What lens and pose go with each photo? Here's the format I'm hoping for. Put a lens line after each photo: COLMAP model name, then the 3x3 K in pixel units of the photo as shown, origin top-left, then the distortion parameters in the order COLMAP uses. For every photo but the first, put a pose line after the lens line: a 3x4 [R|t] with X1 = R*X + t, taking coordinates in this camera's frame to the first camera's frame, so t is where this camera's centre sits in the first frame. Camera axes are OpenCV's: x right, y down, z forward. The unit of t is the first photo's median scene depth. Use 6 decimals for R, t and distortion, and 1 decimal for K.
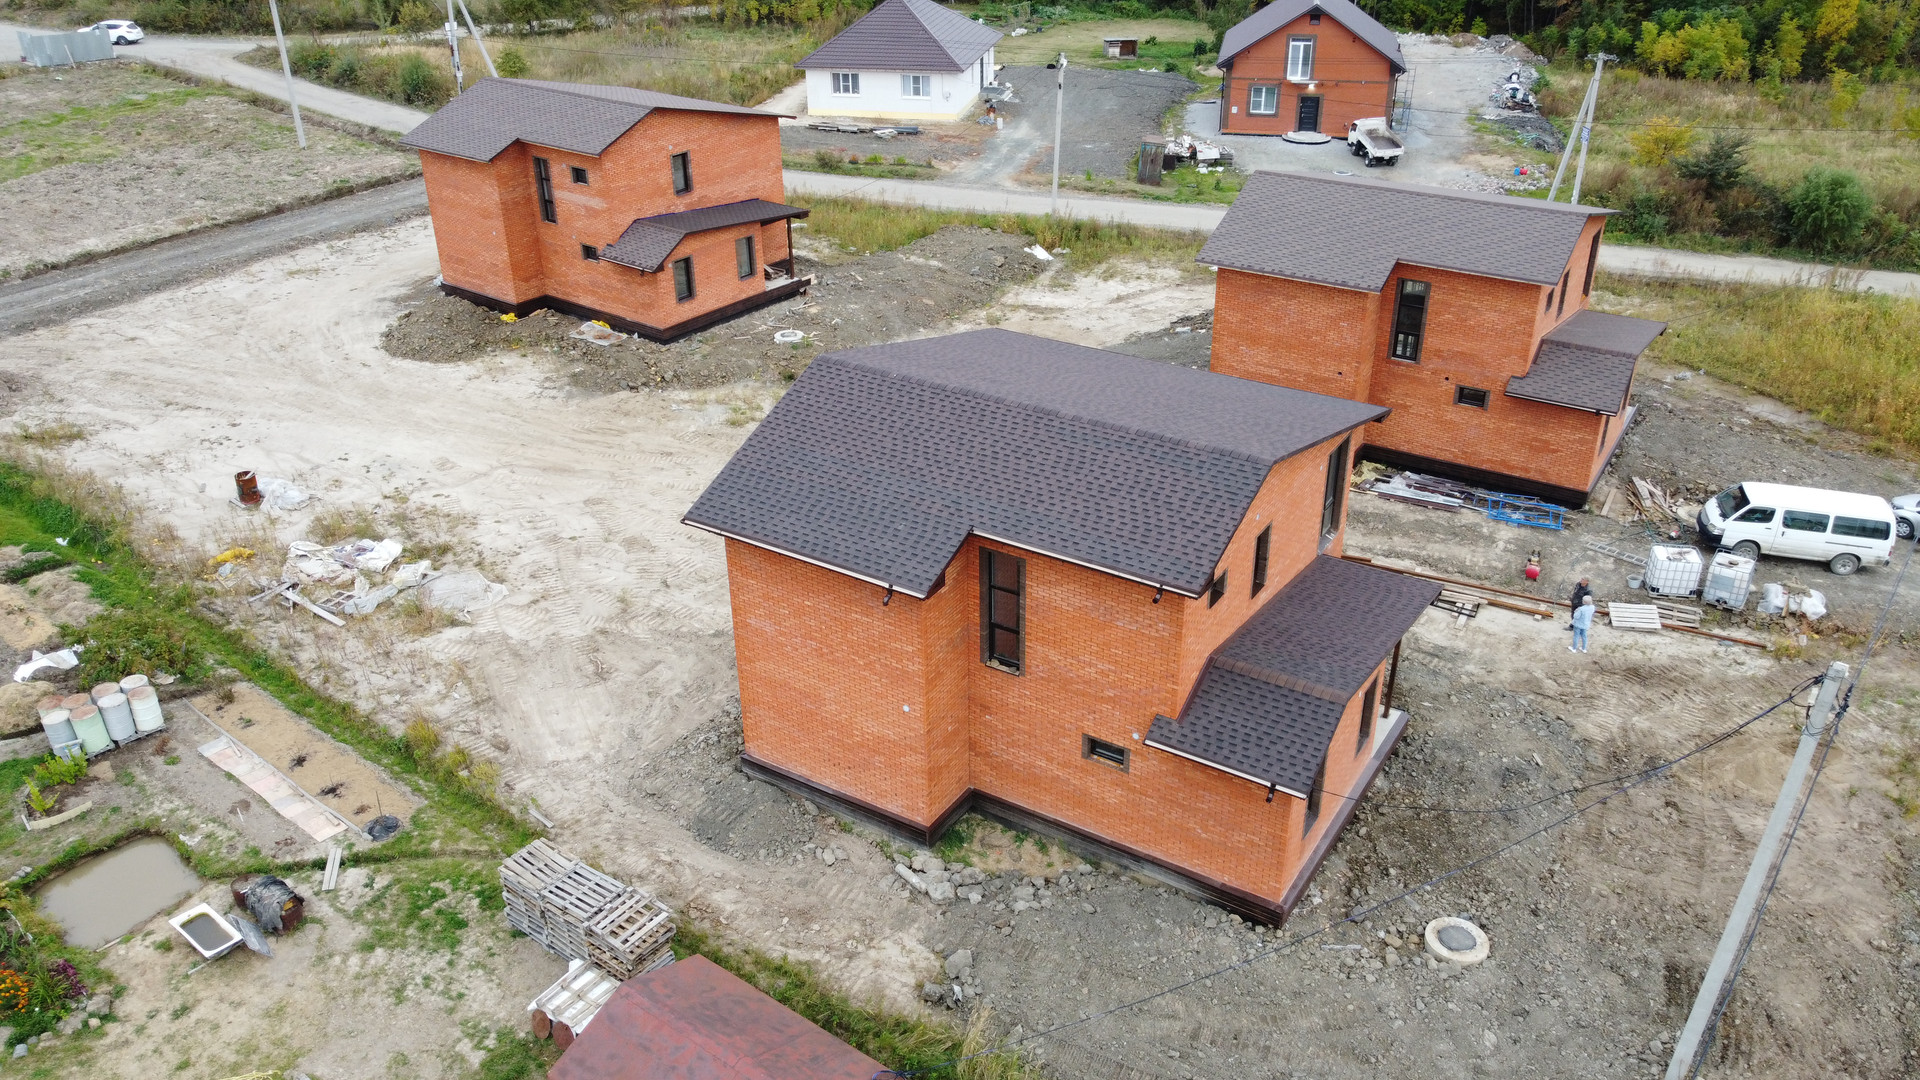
lens RADIAL K [[1458.1, 0, 955.6], [0, 1458.1, 541.0], [0, 0, 1]] dist [-0.010267, 0.004802]
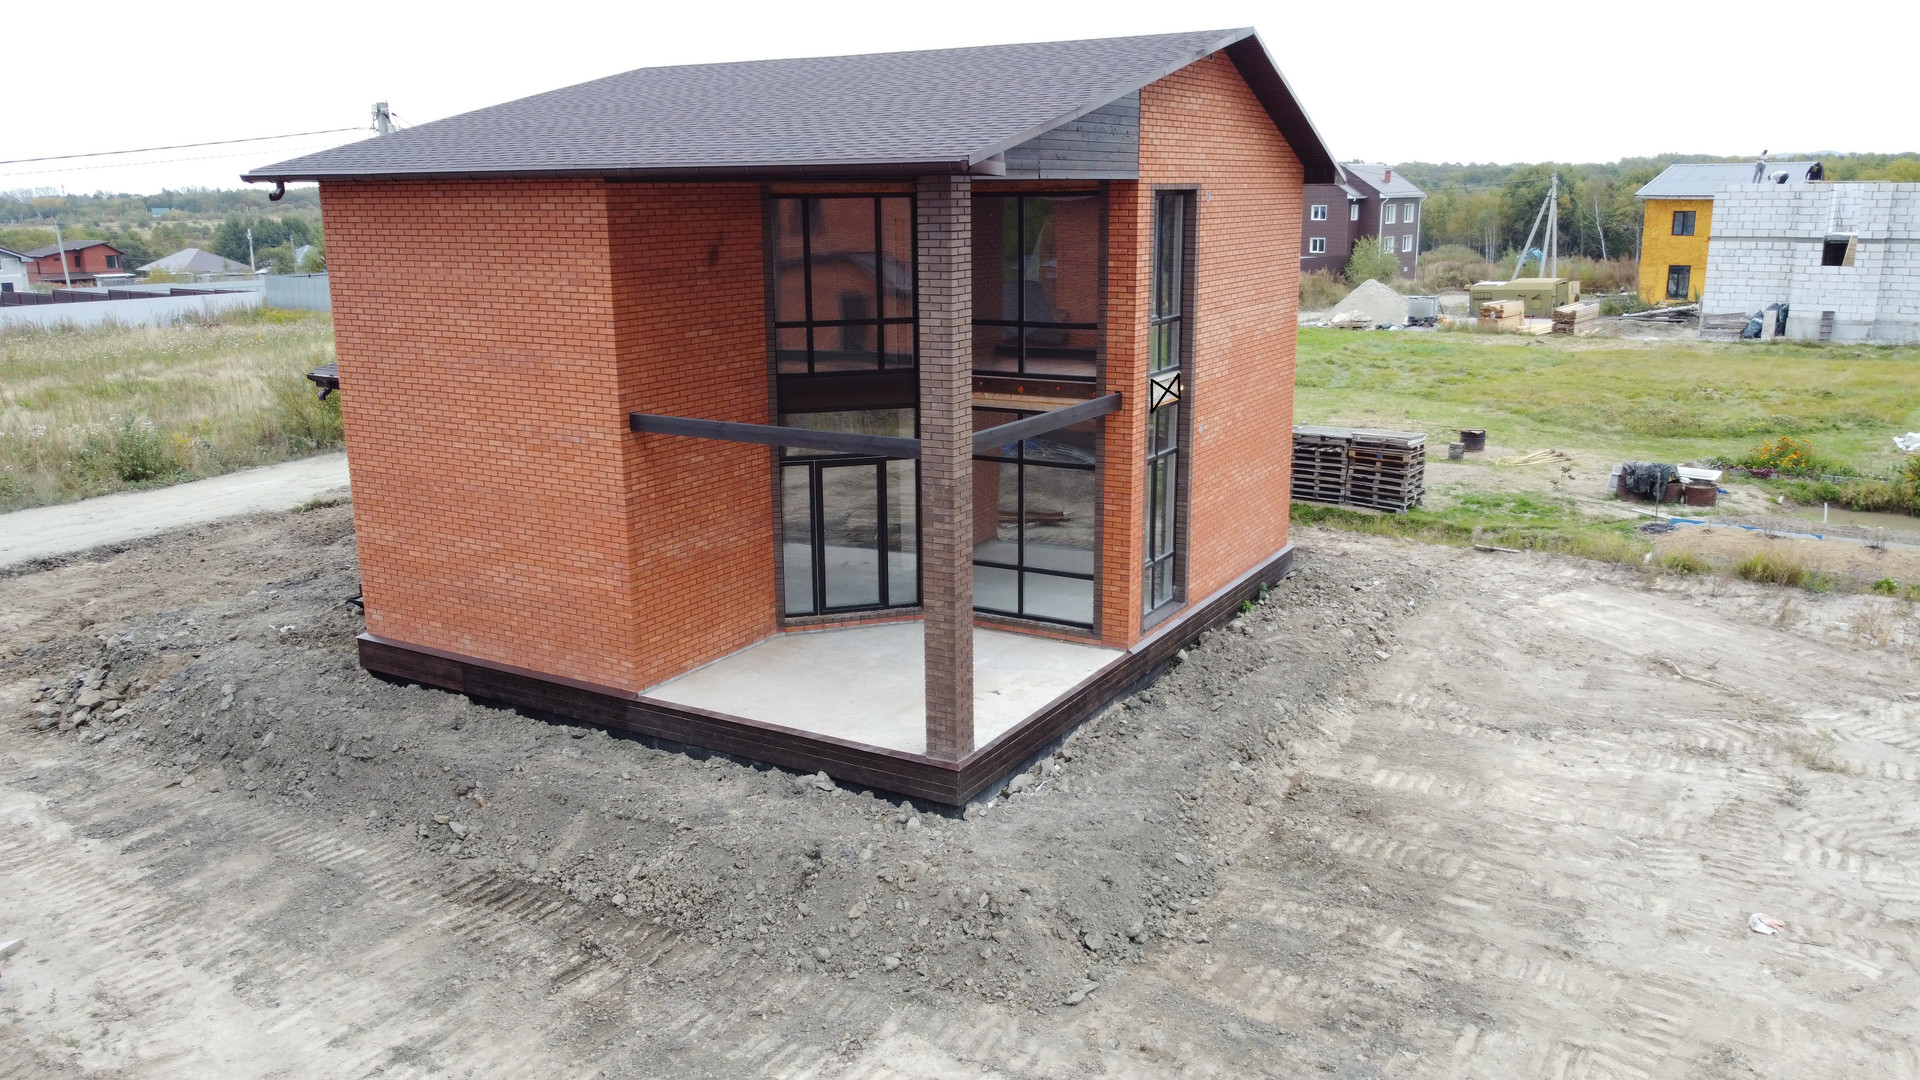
lens RADIAL K [[1458.1, 0, 955.6], [0, 1458.1, 541.0], [0, 0, 1]] dist [-0.010267, 0.004802]
pose [[-0.999232, 0.029887, -0.025359, 0.029364], [0.005356, 0.745023, 0.667017, -0.218788], [0.038828, 0.666369, -0.744611, 0.933250]]
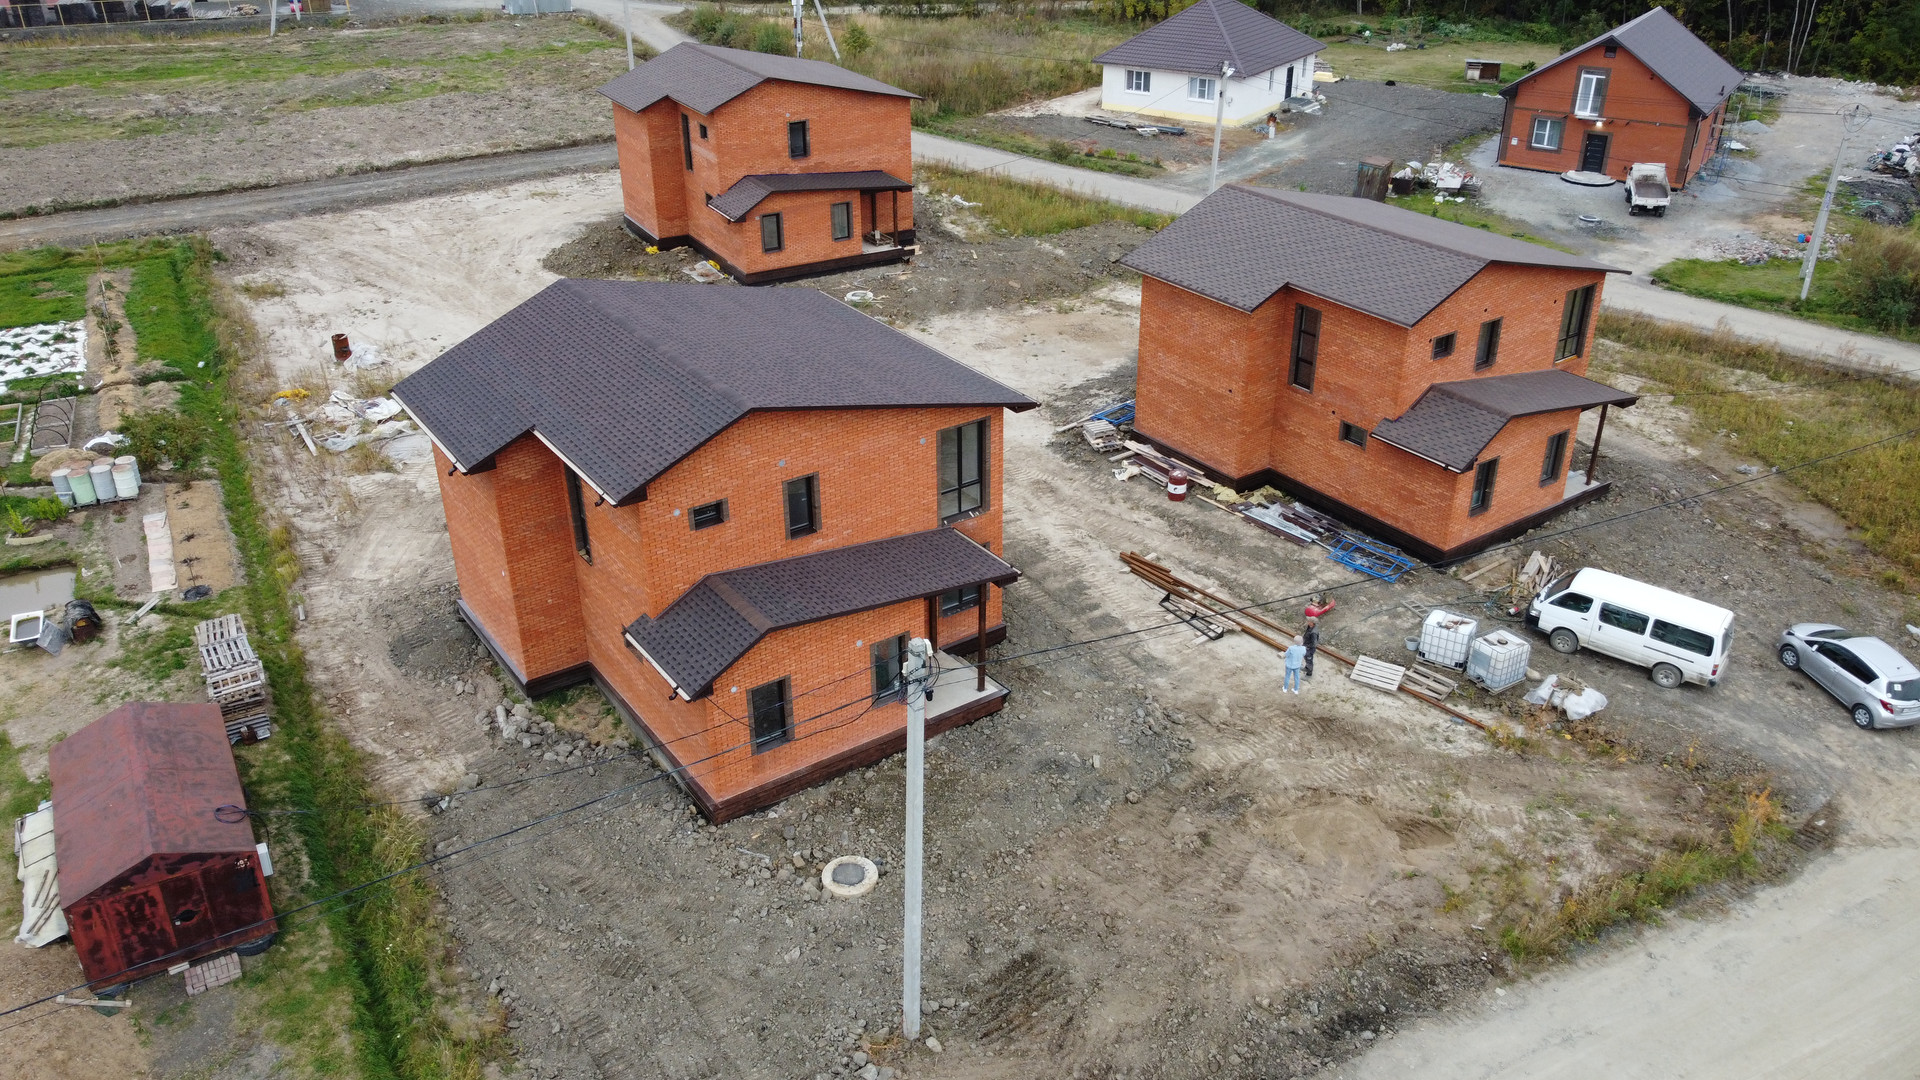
lens RADIAL K [[1458.1, 0, 955.6], [0, 1458.1, 541.0], [0, 0, 1]] dist [-0.010267, 0.004802]
pose [[0.923097, 0.186260, -0.336452, 0.377428], [-0.186001, 0.981985, 0.033312, -0.010500], [0.336595, 0.031830, 0.941111, 0.000467]]
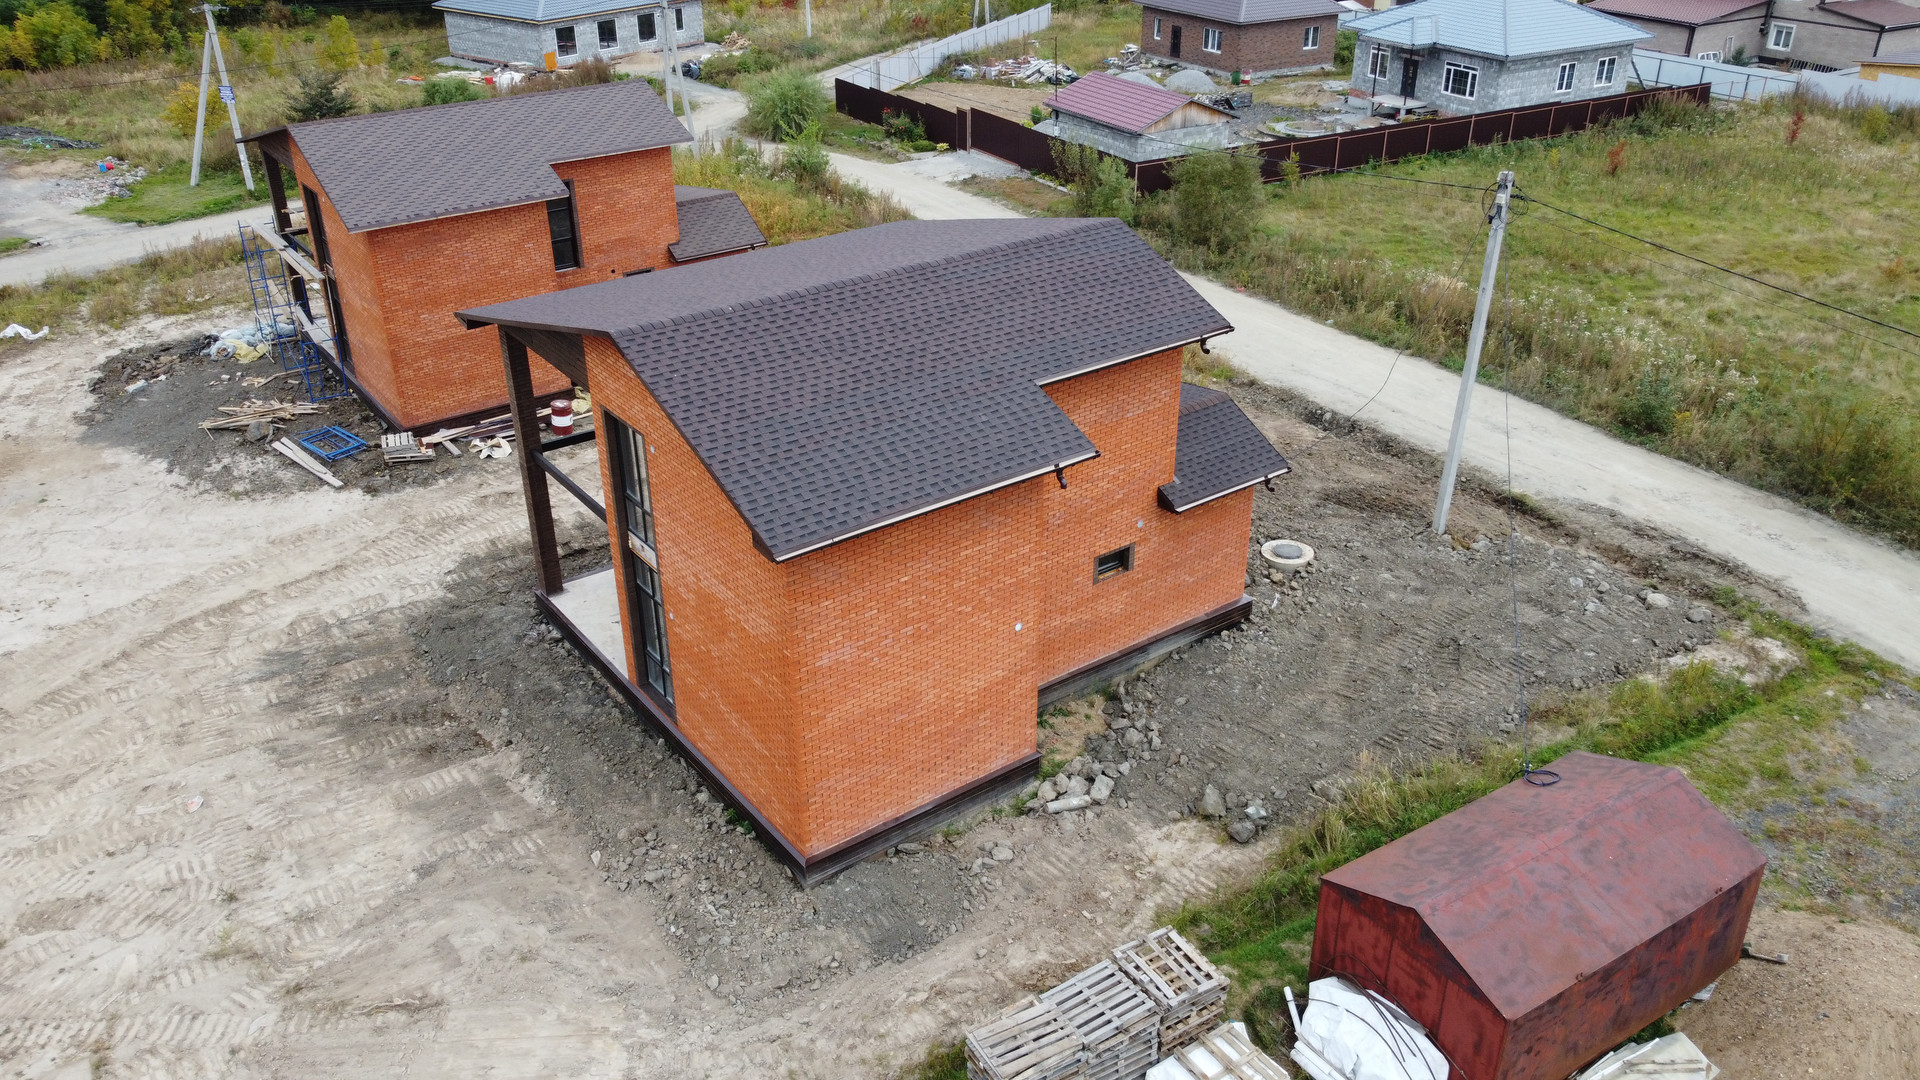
lens RADIAL K [[1458.1, 0, 955.6], [0, 1458.1, 541.0], [0, 0, 1]] dist [-0.010267, 0.004802]
pose [[0.358477, -0.430127, 0.828544, -0.391466], [0.443473, 0.859455, 0.254302, -0.086235], [-0.821478, 0.276276, 0.498844, 0.316669]]
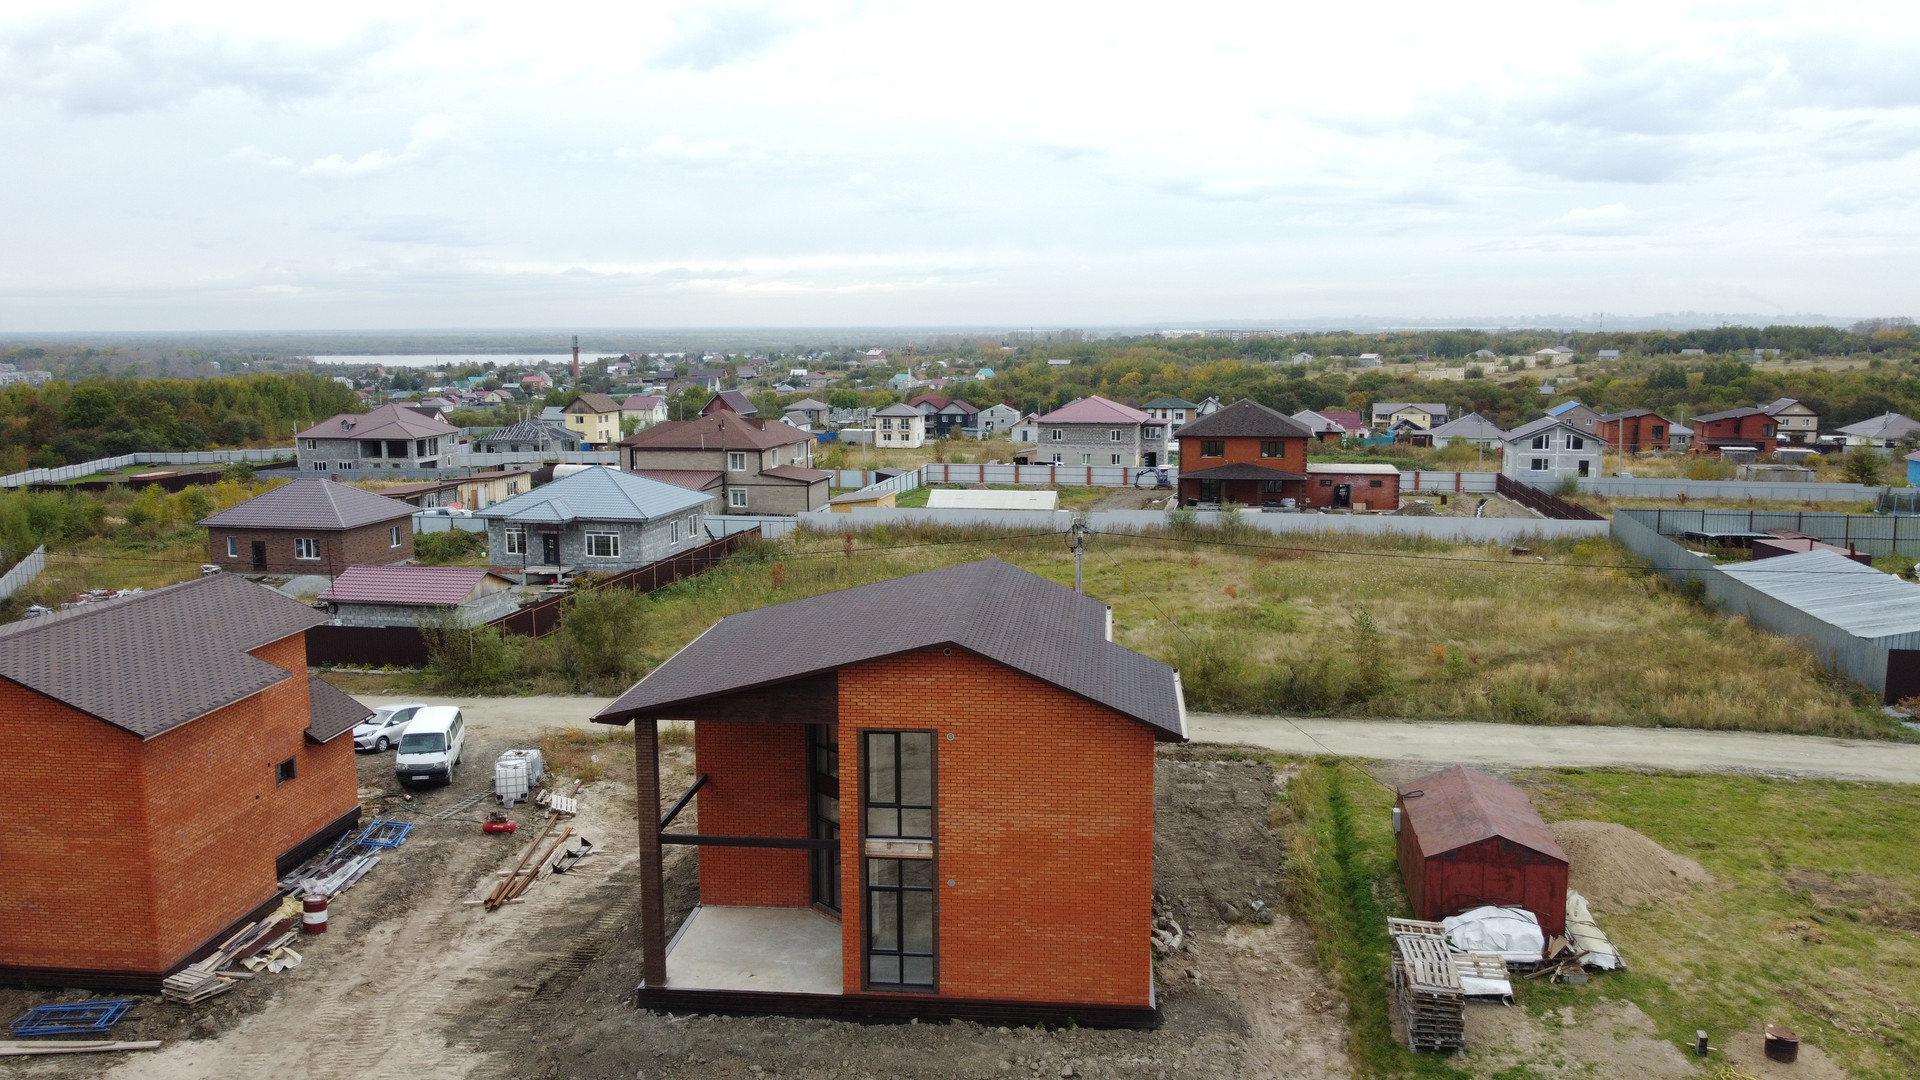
lens RADIAL K [[1458.1, 0, 955.6], [0, 1458.1, 541.0], [0, 0, 1]] dist [-0.010267, 0.004802]
pose [[-0.446752, -0.116955, 0.886980, -0.536629], [0.433977, 0.838638, 0.329166, -0.286350], [-0.782353, 0.531985, -0.323907, 0.745664]]
